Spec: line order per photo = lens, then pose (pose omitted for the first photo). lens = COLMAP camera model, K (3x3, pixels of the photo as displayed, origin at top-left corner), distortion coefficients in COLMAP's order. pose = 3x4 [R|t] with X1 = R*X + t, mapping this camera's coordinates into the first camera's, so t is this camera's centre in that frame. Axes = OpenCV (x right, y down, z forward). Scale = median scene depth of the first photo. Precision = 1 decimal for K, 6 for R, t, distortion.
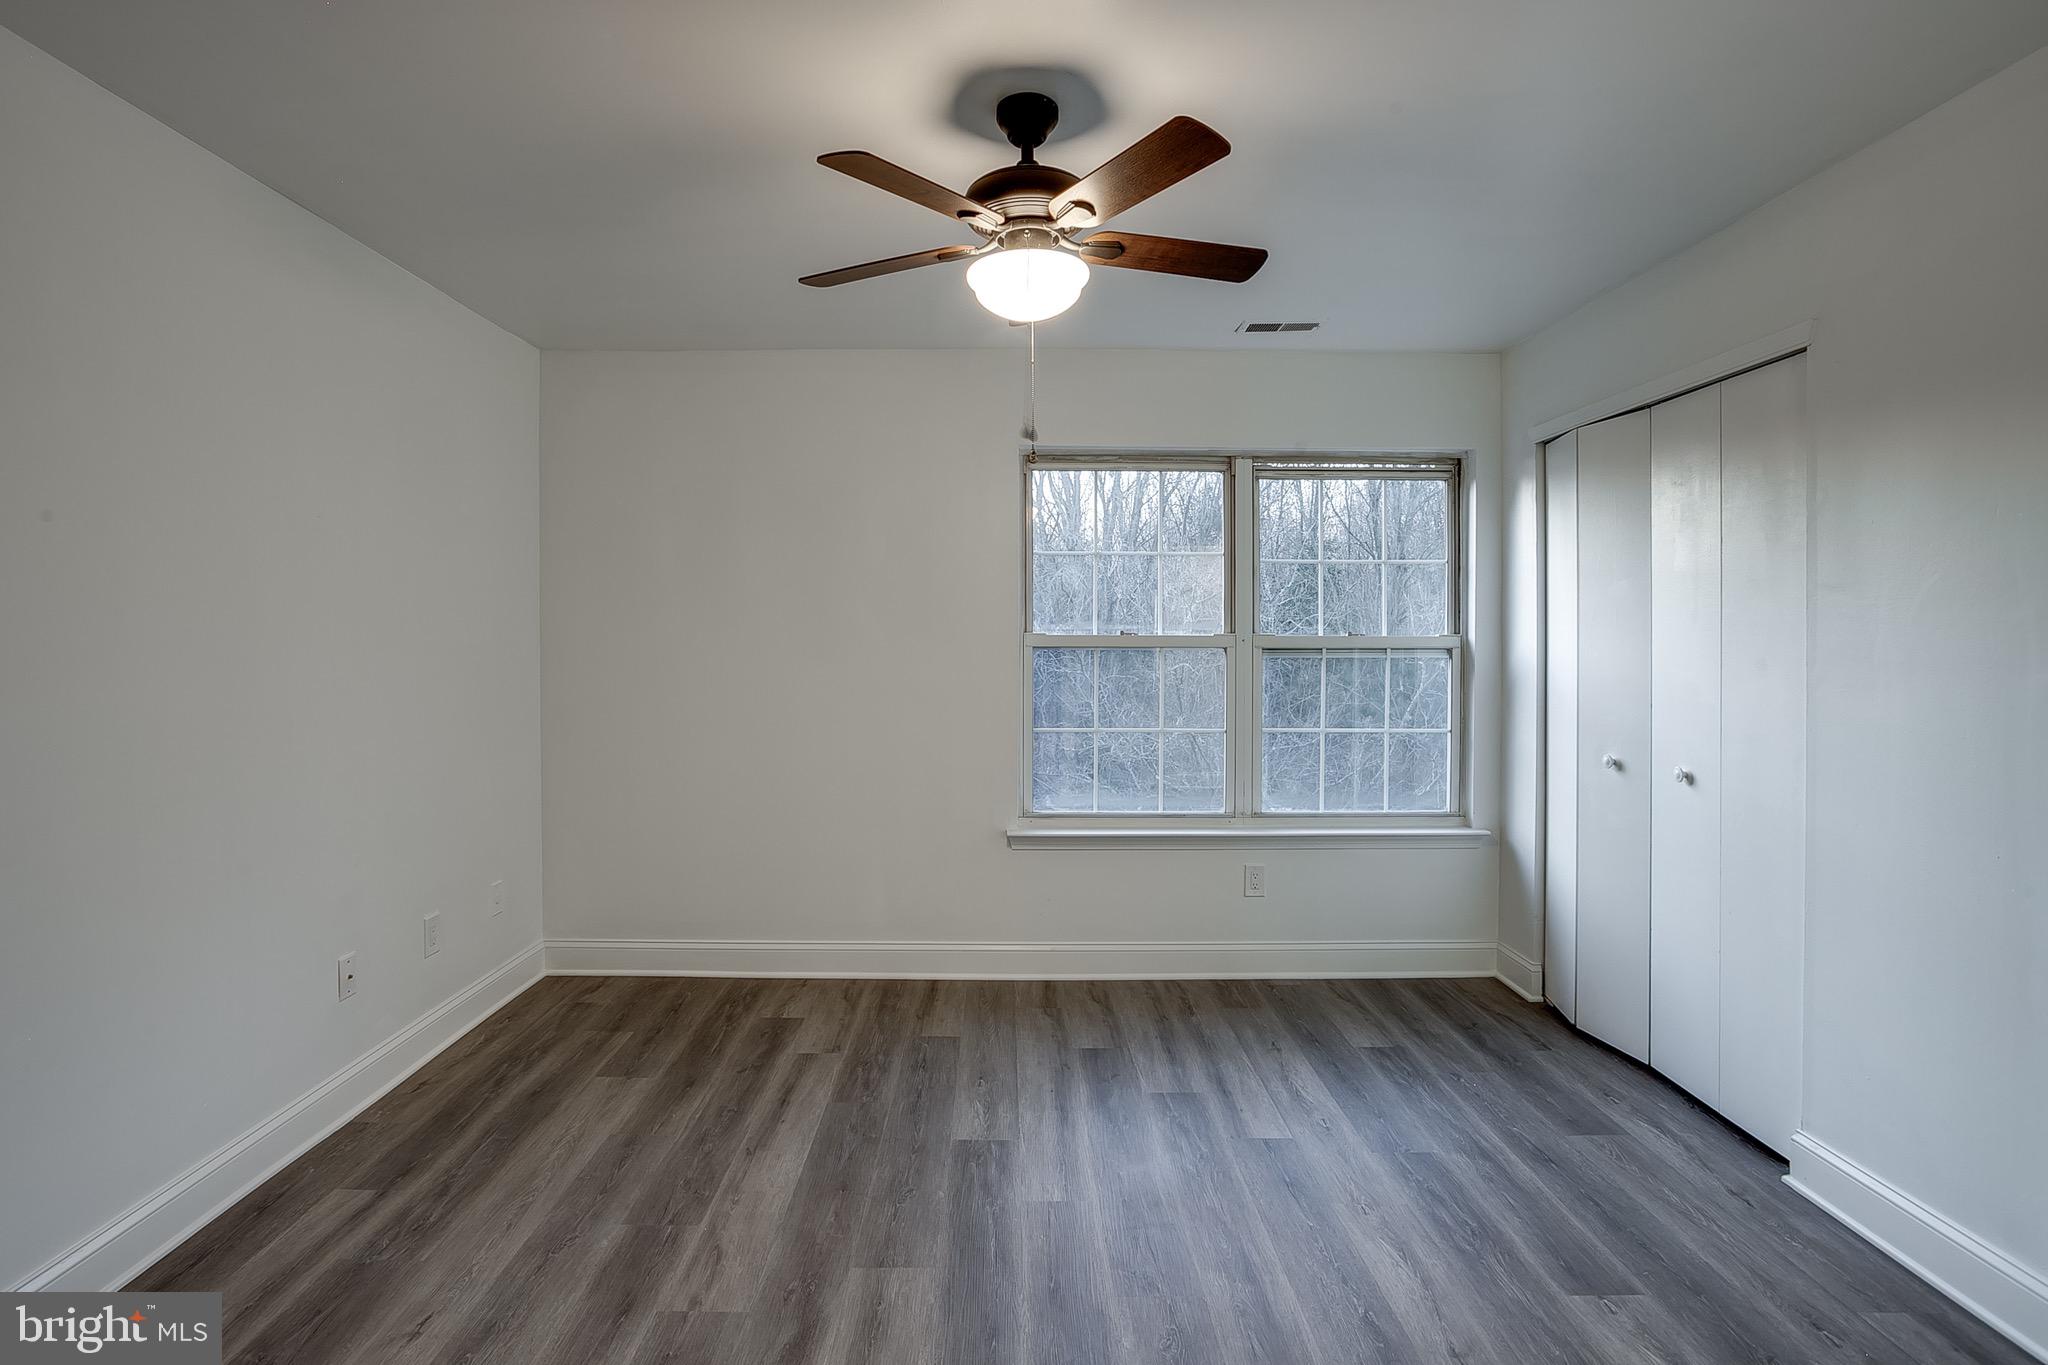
lens RADIAL K [[968.0, 0, 962.5], [0, 968.0, 658.5], [0, 0, 1]] dist [-0.043910, 0.028135]
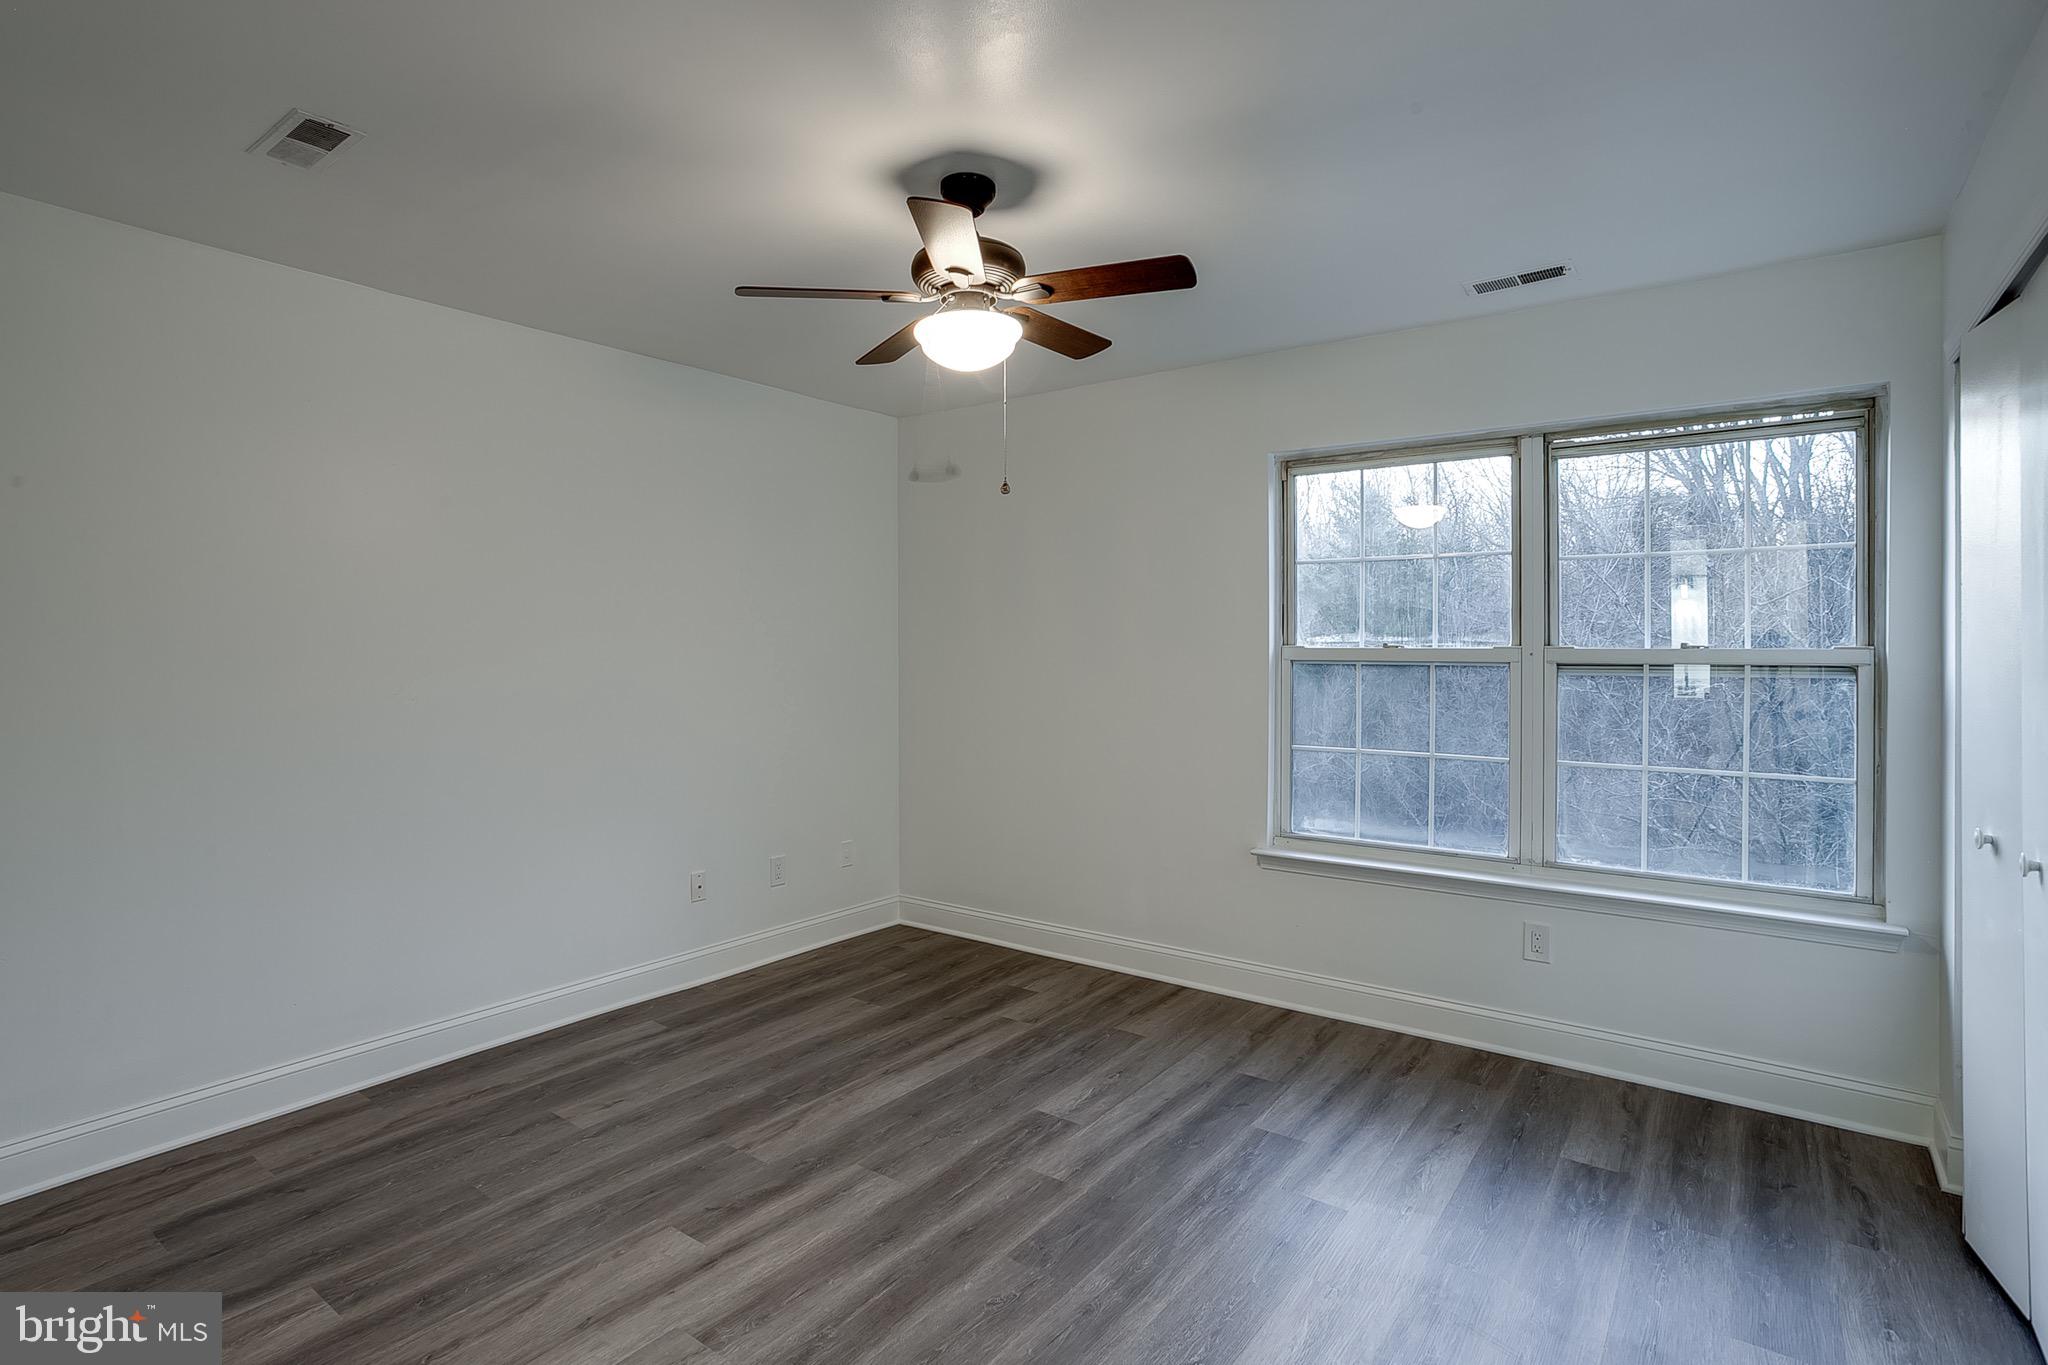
lens RADIAL K [[968.0, 0, 962.5], [0, 968.0, 658.5], [0, 0, 1]] dist [-0.043910, 0.028135]
pose [[0.807361, 0.003191, -0.590049, 0.411803], [-0.007260, 0.999963, -0.004526, -0.008305], [0.590013, 0.007938, 0.807355, 0.039154]]
